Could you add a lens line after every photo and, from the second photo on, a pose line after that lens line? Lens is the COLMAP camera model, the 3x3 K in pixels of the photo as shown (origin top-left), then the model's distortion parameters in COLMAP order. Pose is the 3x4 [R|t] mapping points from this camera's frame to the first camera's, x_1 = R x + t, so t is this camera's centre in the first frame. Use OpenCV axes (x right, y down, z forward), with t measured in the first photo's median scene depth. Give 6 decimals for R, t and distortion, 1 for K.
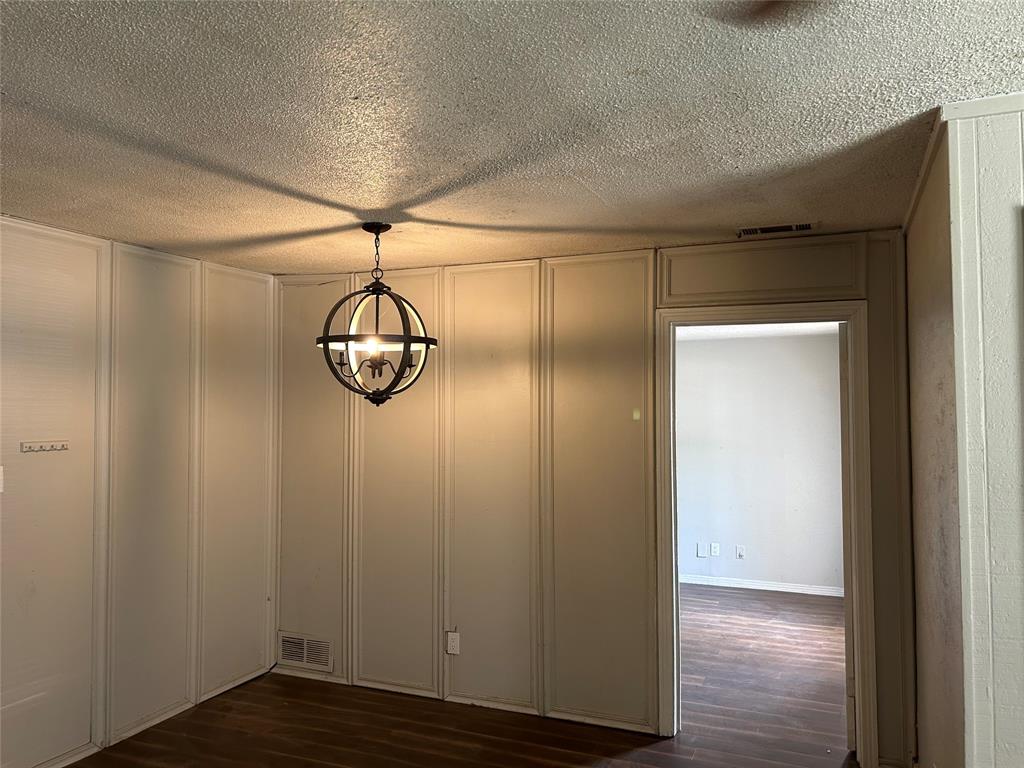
lens RADIAL K [[785.2, 0, 513.9], [0, 785.2, 387.9], [0, 0, 1]] dist [0.059376, -0.042592]
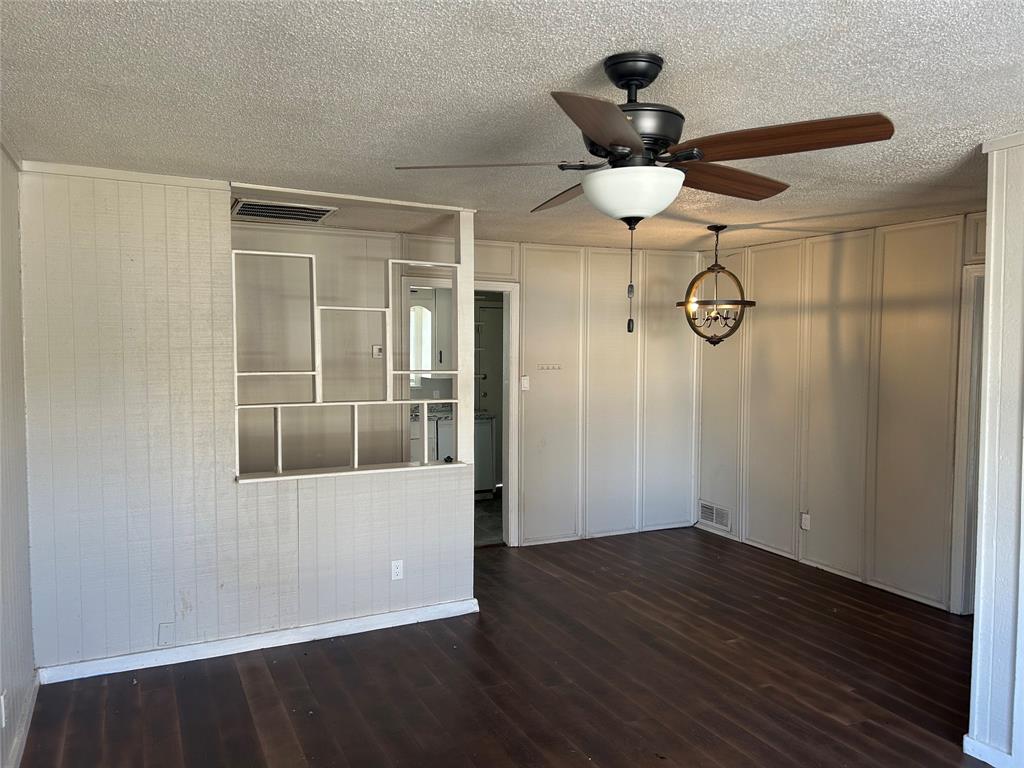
lens RADIAL K [[797.9, 0, 512.0], [0, 797.9, 384.0], [0, 0, 1]] dist [0.029602, -0.028216]
pose [[0.752895, 0.039886, -0.656931, 0.455966], [0.011960, 0.997168, 0.074250, -0.019397], [0.658032, -0.063760, 0.750286, -0.356227]]
